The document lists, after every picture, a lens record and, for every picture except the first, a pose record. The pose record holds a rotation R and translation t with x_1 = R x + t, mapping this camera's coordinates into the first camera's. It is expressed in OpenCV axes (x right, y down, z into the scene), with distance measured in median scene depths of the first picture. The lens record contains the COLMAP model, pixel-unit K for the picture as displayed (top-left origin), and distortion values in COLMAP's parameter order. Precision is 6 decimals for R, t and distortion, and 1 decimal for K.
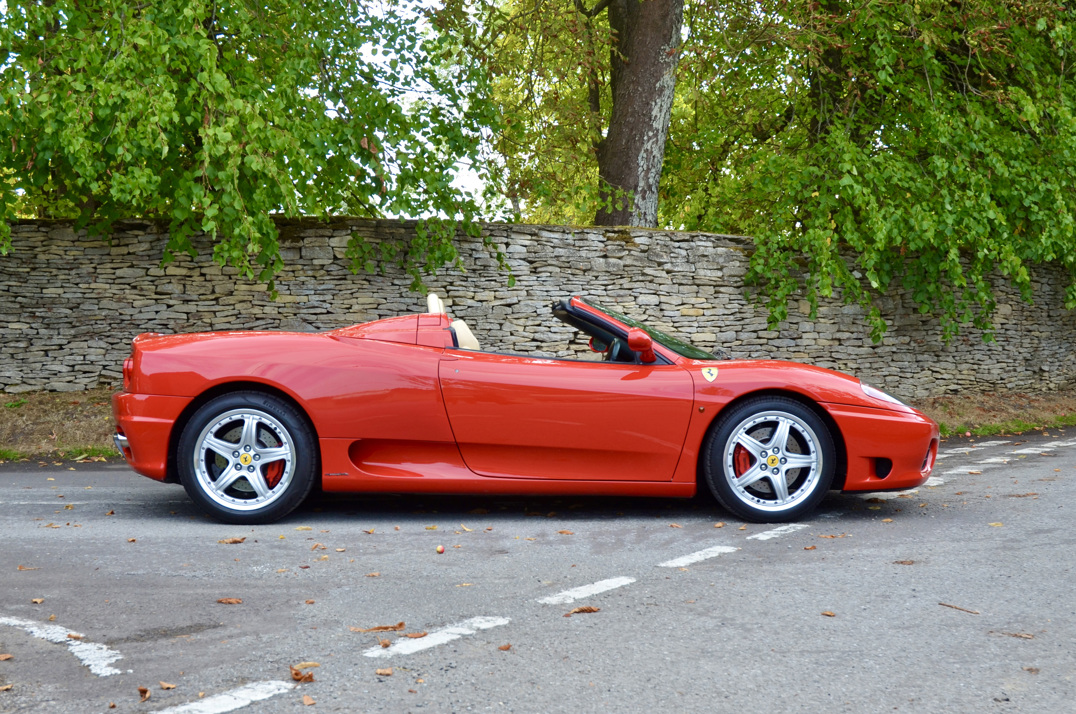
lens RADIAL K [[1444.1, 0, 538.0], [0, 1444.1, 357.0], [0, 0, 1]] dist [0.109385, 0.026195]
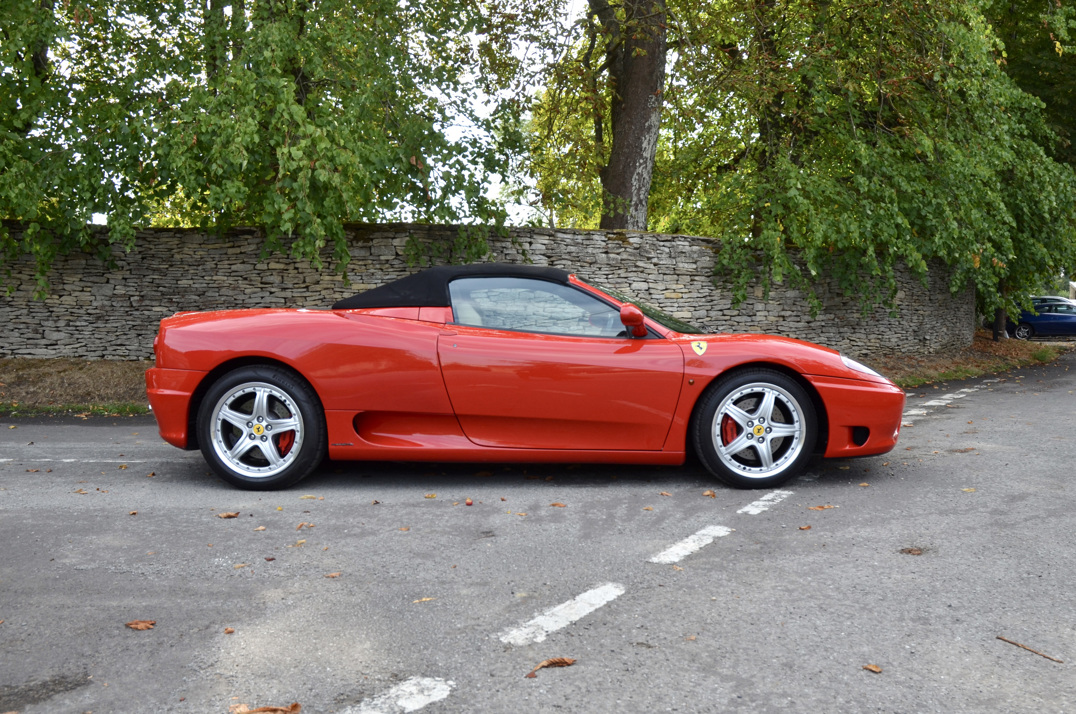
lens RADIAL K [[1610.1, 0, 536.7], [0, 1610.1, 407.0], [0, 0, 1]] dist [-0.105165, 0.010874]
pose [[0.999909, -0.004984, 0.012563, -0.034161], [0.004394, 0.998904, 0.046589, 0.001180], [-0.012782, -0.046529, 0.998835, -0.434832]]
